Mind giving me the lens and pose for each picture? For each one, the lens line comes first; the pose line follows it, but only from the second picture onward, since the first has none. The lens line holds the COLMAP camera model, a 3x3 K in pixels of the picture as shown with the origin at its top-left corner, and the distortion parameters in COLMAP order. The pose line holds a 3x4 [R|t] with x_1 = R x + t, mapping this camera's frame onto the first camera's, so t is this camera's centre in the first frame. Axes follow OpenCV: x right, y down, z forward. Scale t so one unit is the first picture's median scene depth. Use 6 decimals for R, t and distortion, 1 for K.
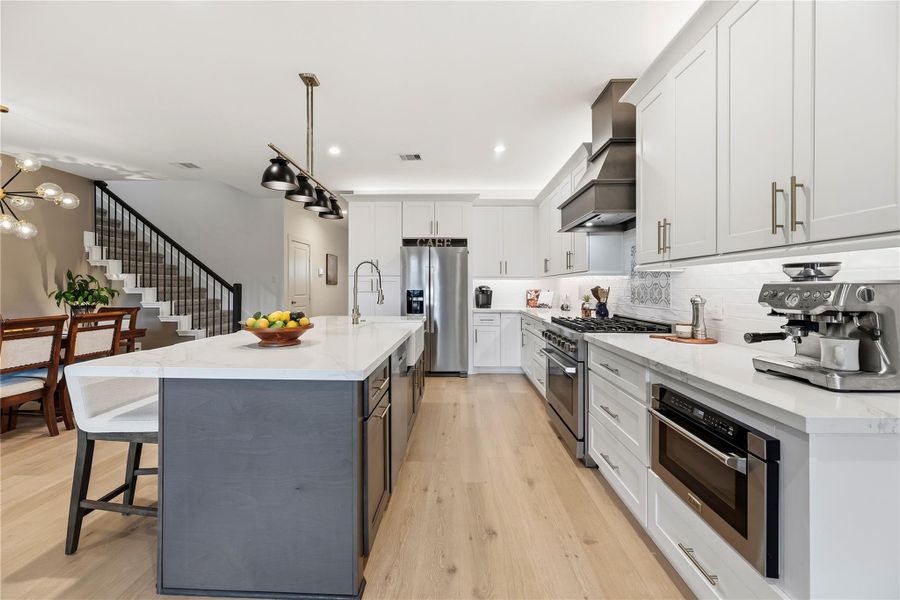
lens RADIAL K [[360.5, 0, 450.8], [0, 360.5, 286.5], [0, 0, 1]] dist [0.004193, -0.000732]
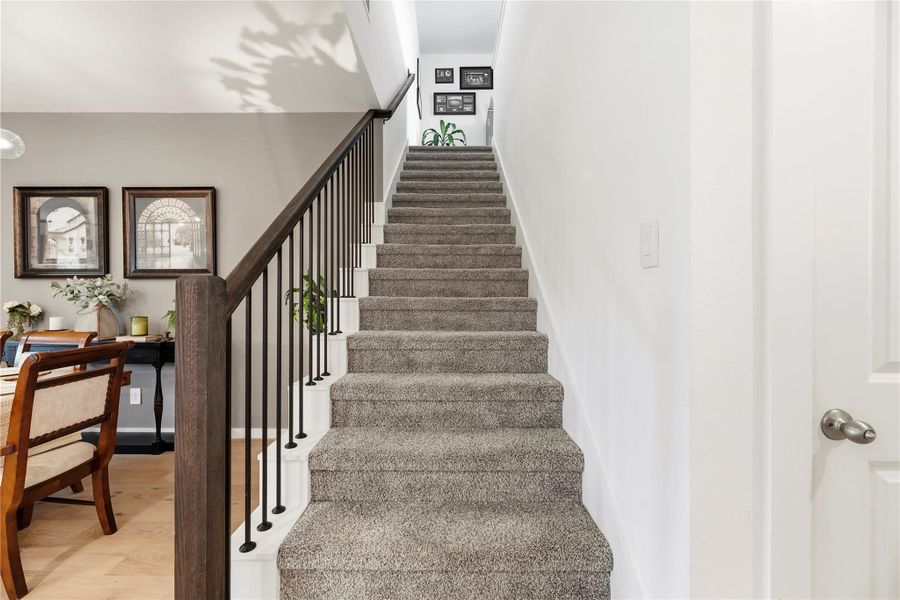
lens RADIAL K [[360.5, 0, 451.1], [0, 360.5, 295.1], [0, 0, 1]] dist [0.004193, -0.000732]
pose [[0.008008, -0.001466, -0.999967, -0.442105], [-0.003533, 0.999993, -0.001494, -0.001270], [0.999962, 0.003545, 0.008002, 1.196236]]
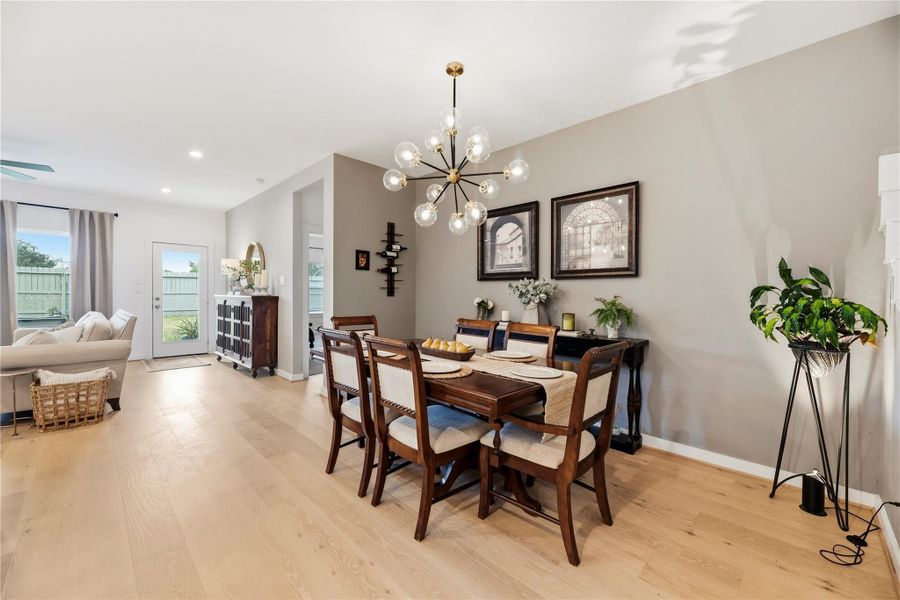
lens RADIAL K [[360.5, 0, 450.5], [0, 360.5, 296.7], [0, 0, 1]] dist [0.004193, -0.000732]
pose [[-0.689787, 0.003067, -0.724006, -0.423243], [-0.008370, 0.999890, 0.012210, -0.001058], [0.723964, 0.014482, -0.689685, 0.982580]]
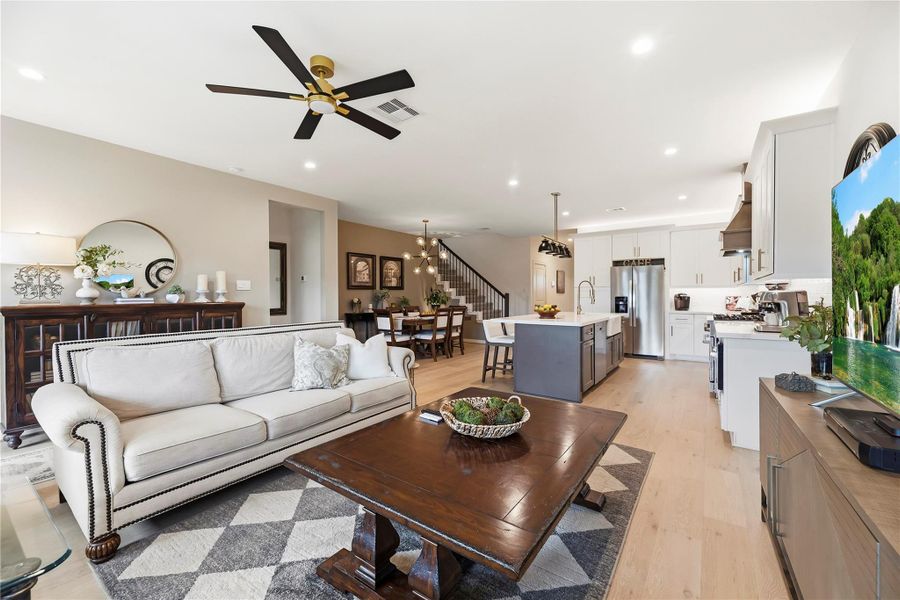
lens RADIAL K [[360.5, 0, 451.1], [0, 360.5, 297.1], [0, 0, 1]] dist [0.004193, -0.000732]
pose [[0.824644, -0.002317, -0.565647, 0.150283], [0.006417, 0.999966, 0.005260, 0.000083], [0.565616, -0.007967, 0.824631, -0.558968]]
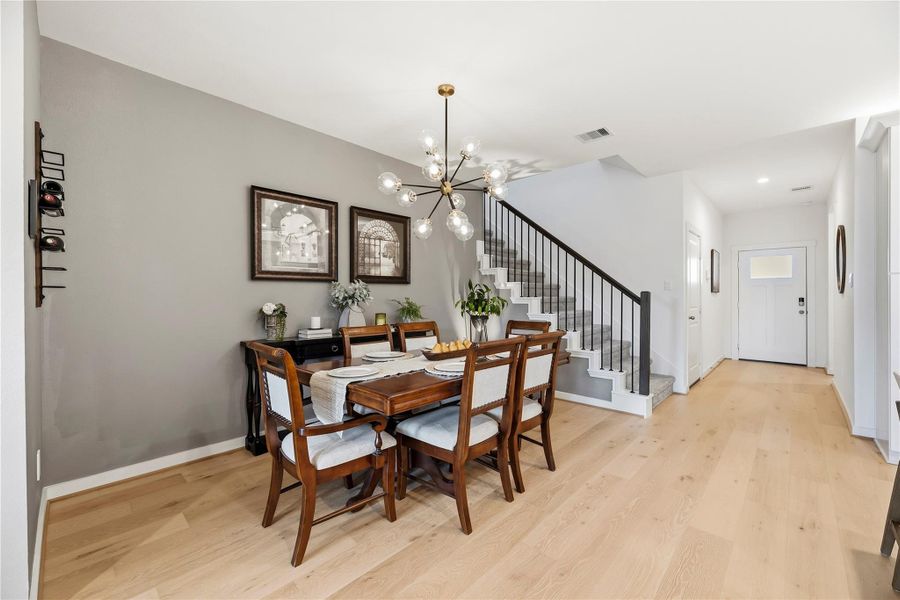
lens RADIAL K [[360.5, 0, 450.9], [0, 360.5, 292.2], [0, 0, 1]] dist [0.004193, -0.000732]
pose [[0.737647, -0.008544, -0.675133, -0.421339], [0.002783, 0.999950, -0.009614, -0.001193], [0.675181, 0.005213, 0.737634, 0.234645]]
